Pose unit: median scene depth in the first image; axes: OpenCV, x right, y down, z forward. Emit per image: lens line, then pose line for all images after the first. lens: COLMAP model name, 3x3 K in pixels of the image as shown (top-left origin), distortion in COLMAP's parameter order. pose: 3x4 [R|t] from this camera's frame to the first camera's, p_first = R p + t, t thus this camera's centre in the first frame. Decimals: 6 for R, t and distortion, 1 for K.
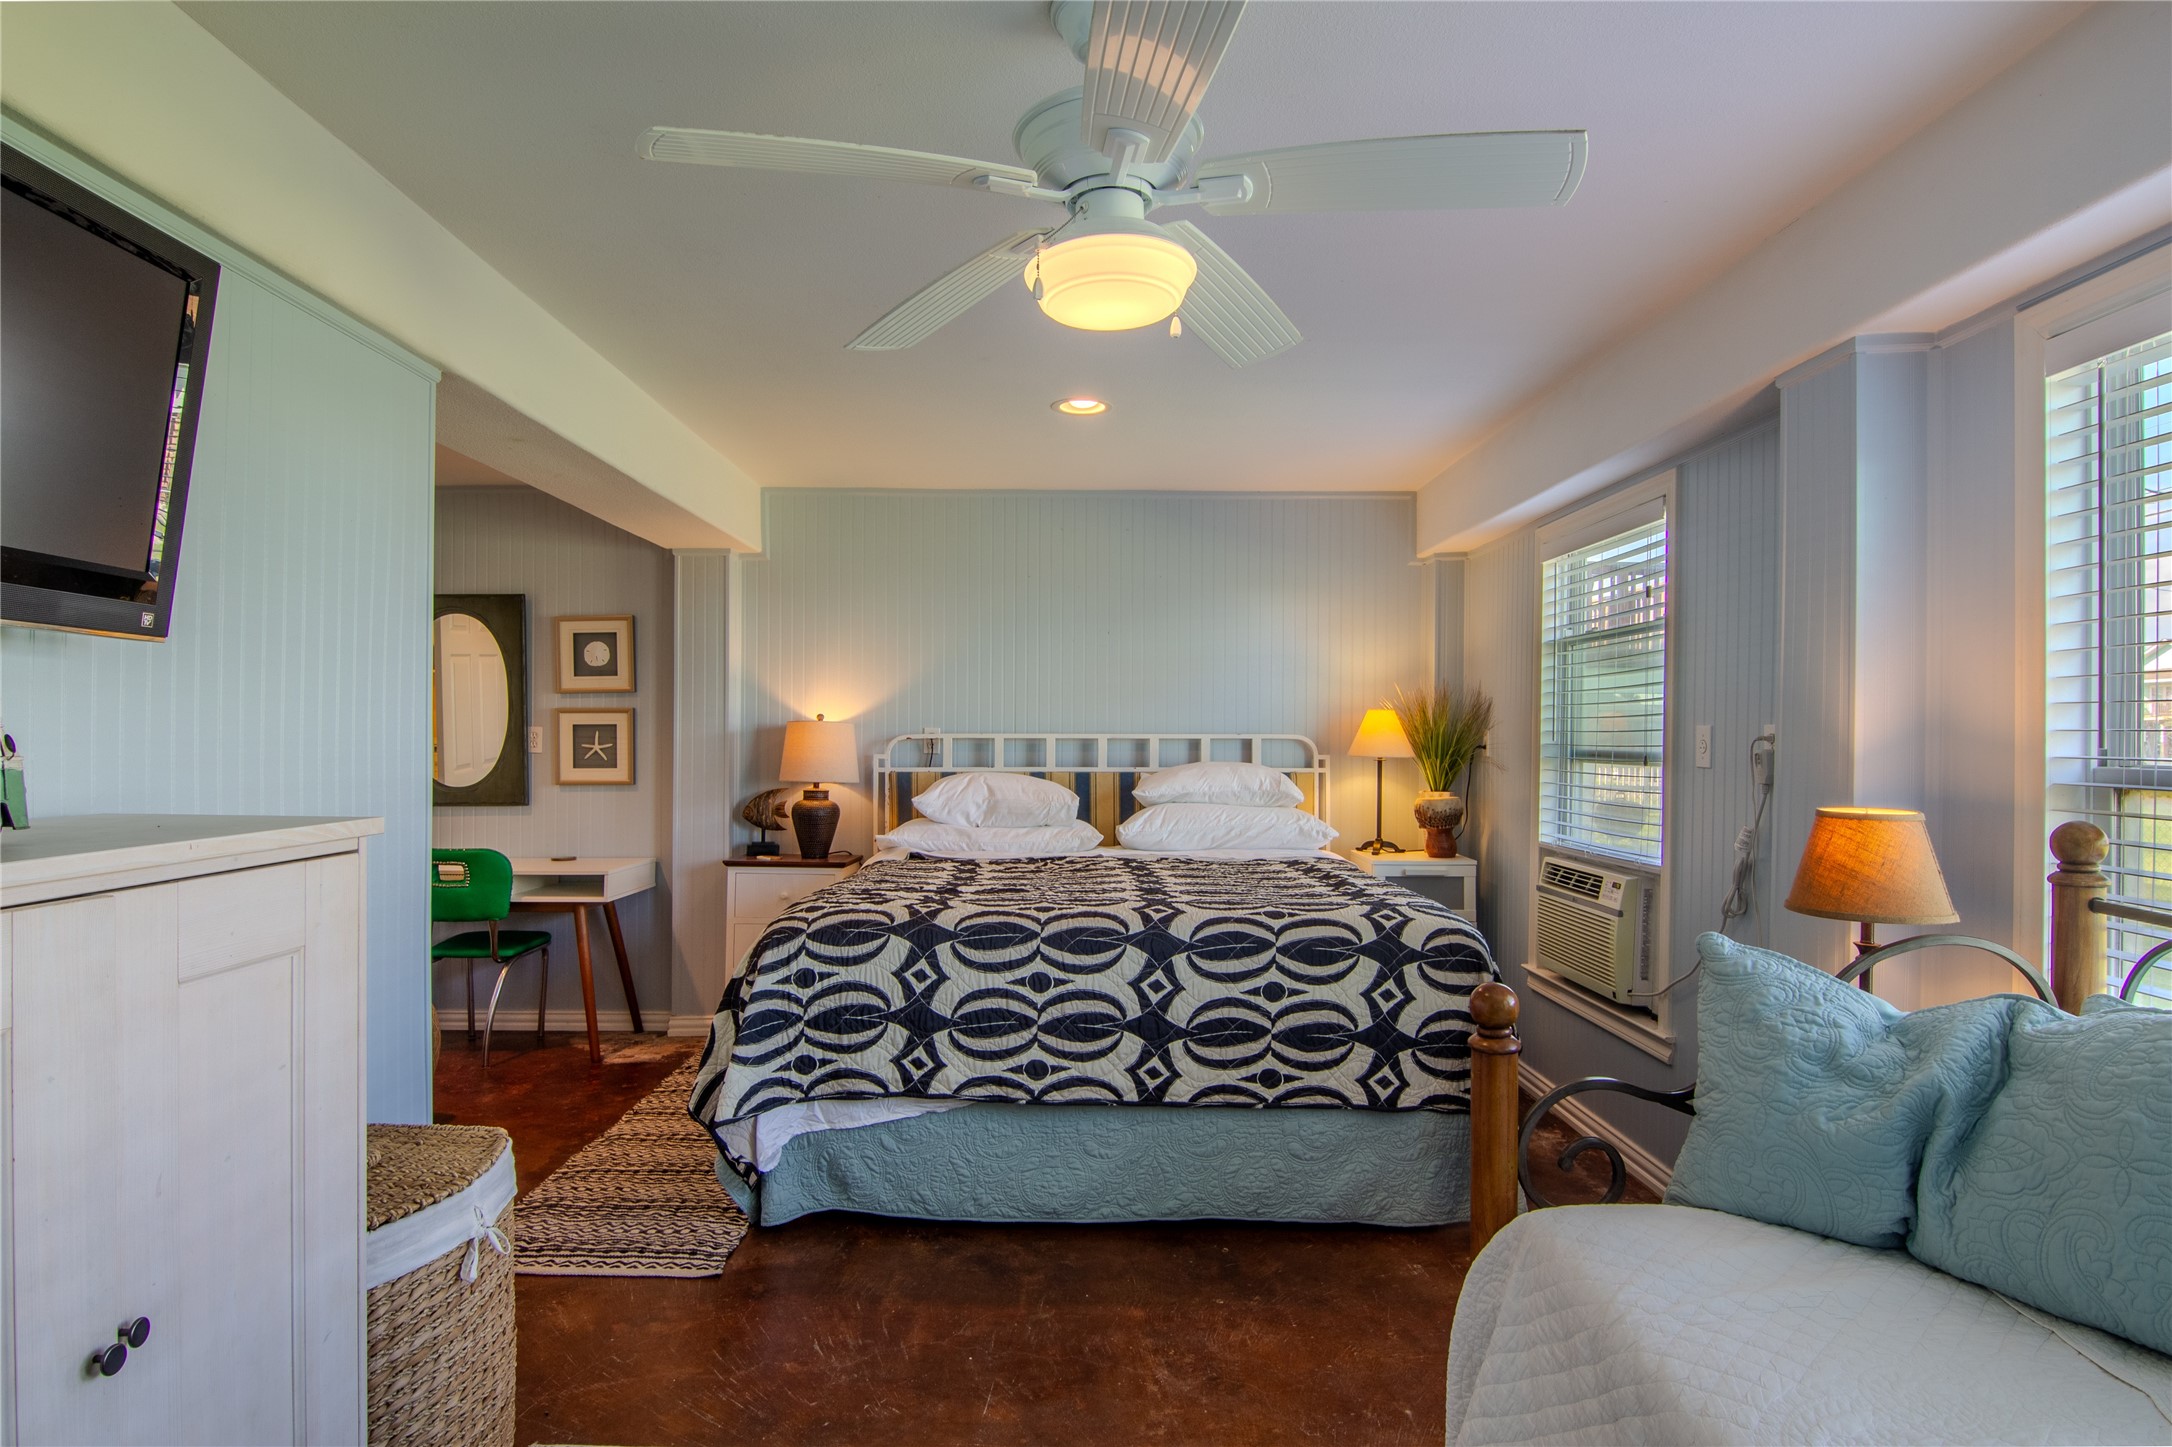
lens RADIAL K [[1154.7, 0, 1074.2], [0, 1154.7, 761.8], [0, 0, 1]] dist [-0.005444, -0.012446]
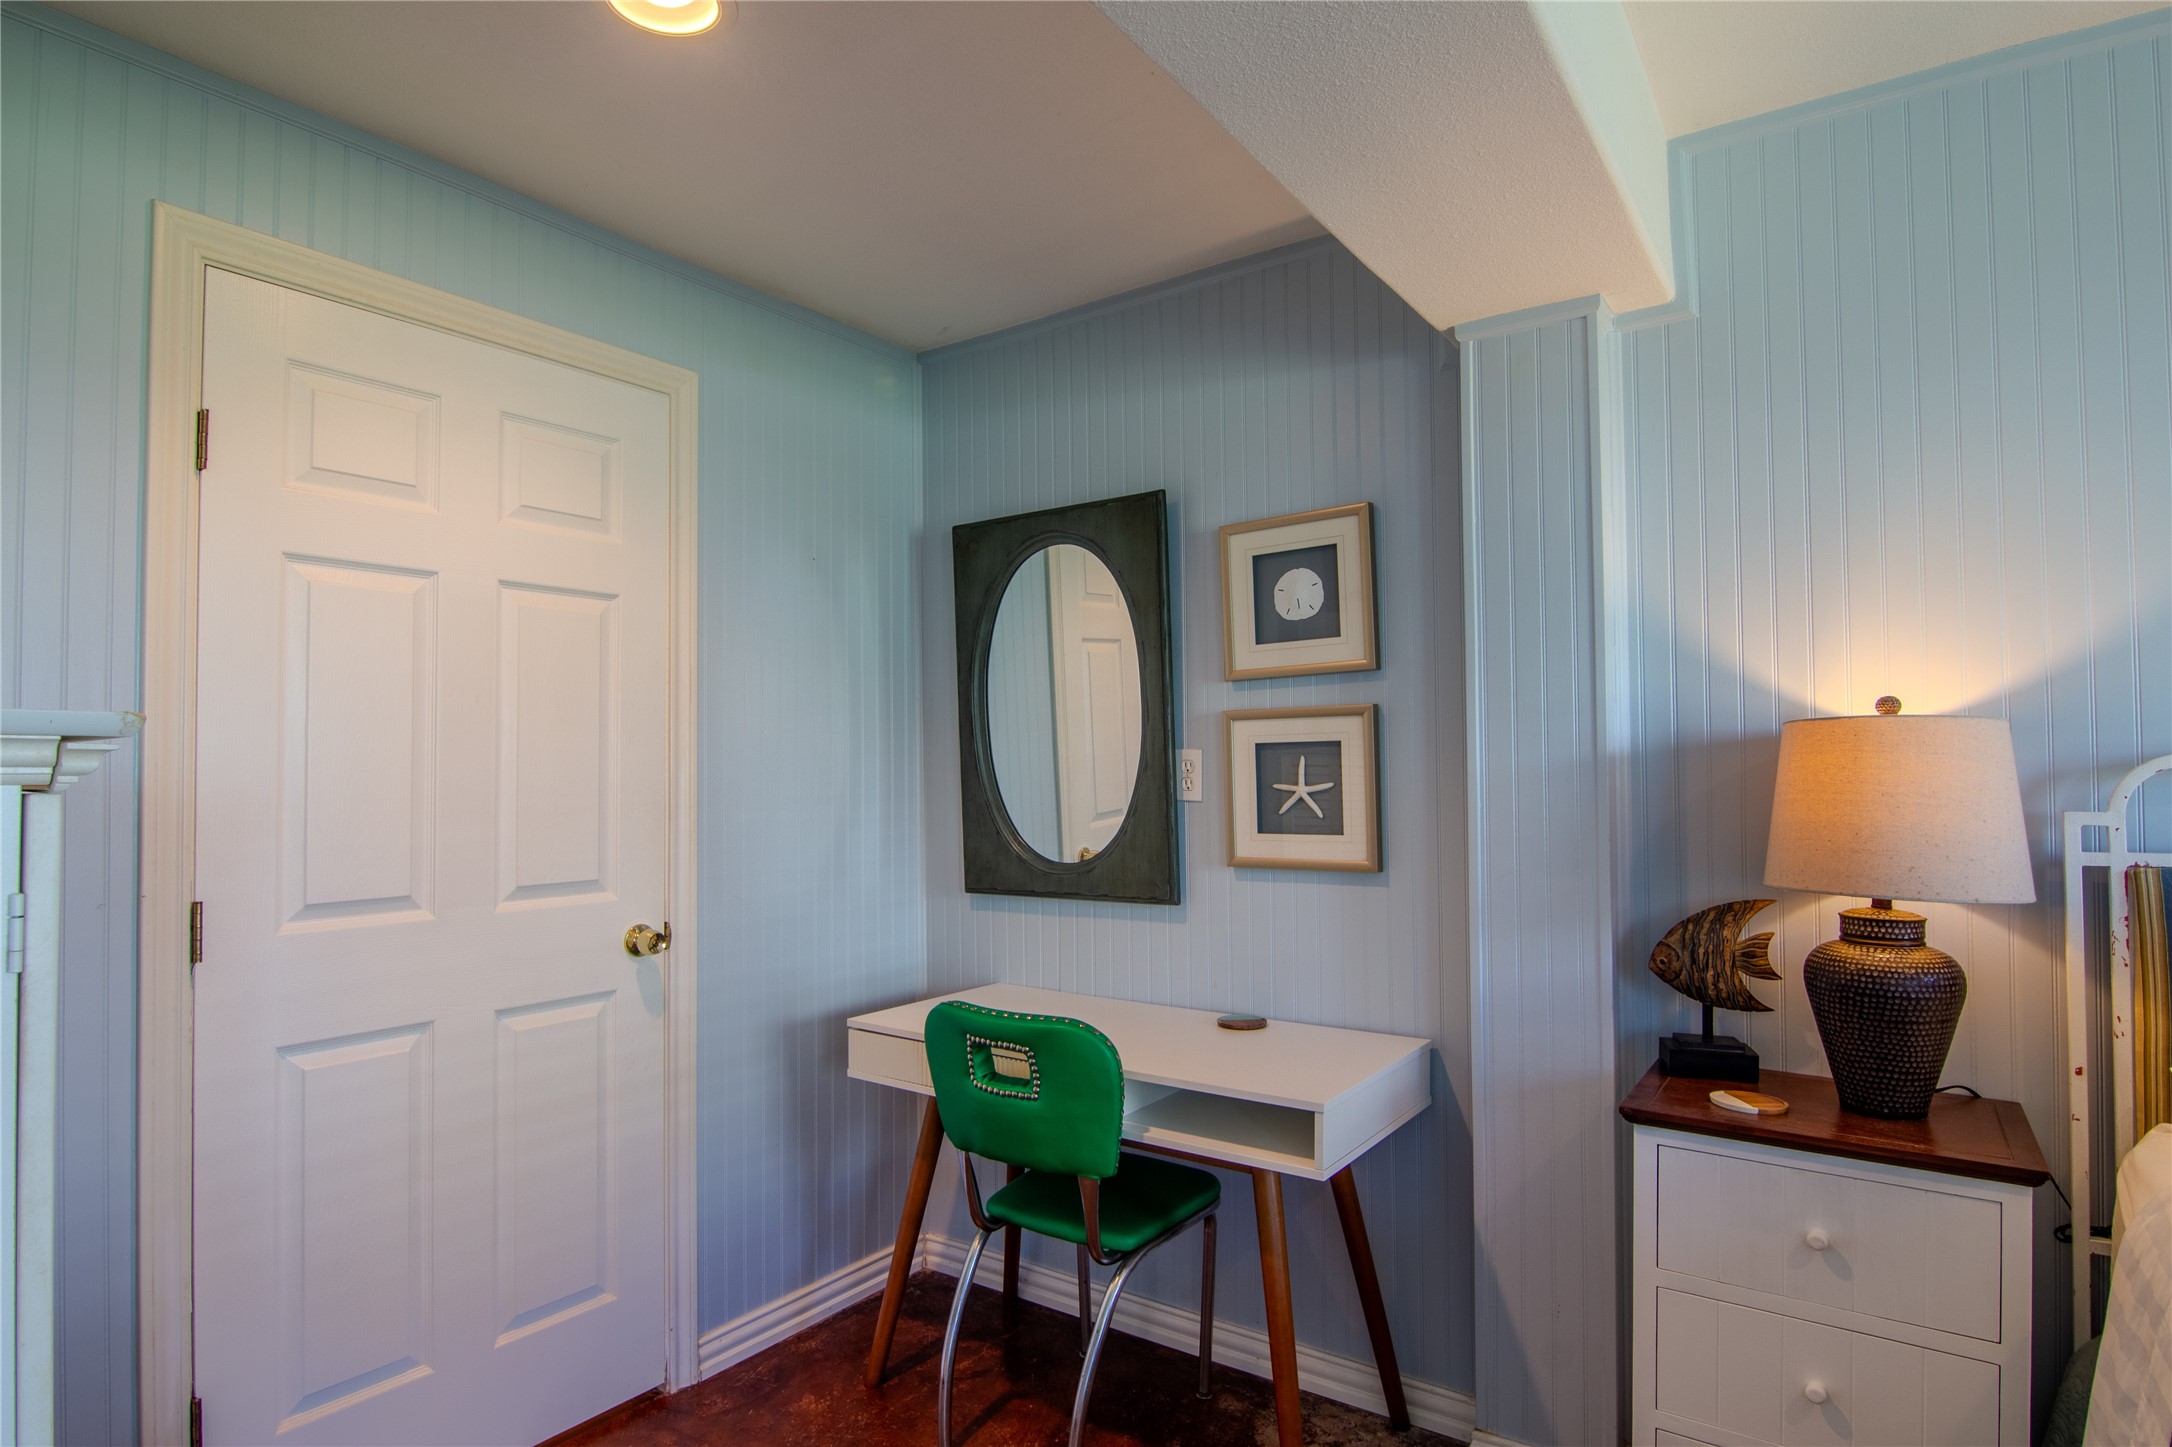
lens RADIAL K [[1154.7, 0, 1083.7], [0, 1154.7, 733.4], [0, 0, 1]] dist [-0.005444, -0.012446]
pose [[0.818262, -0.027642, -0.574180, -0.215028], [0.009600, 0.999361, -0.034430, -0.020555], [0.574765, 0.022661, 0.818005, 0.561637]]
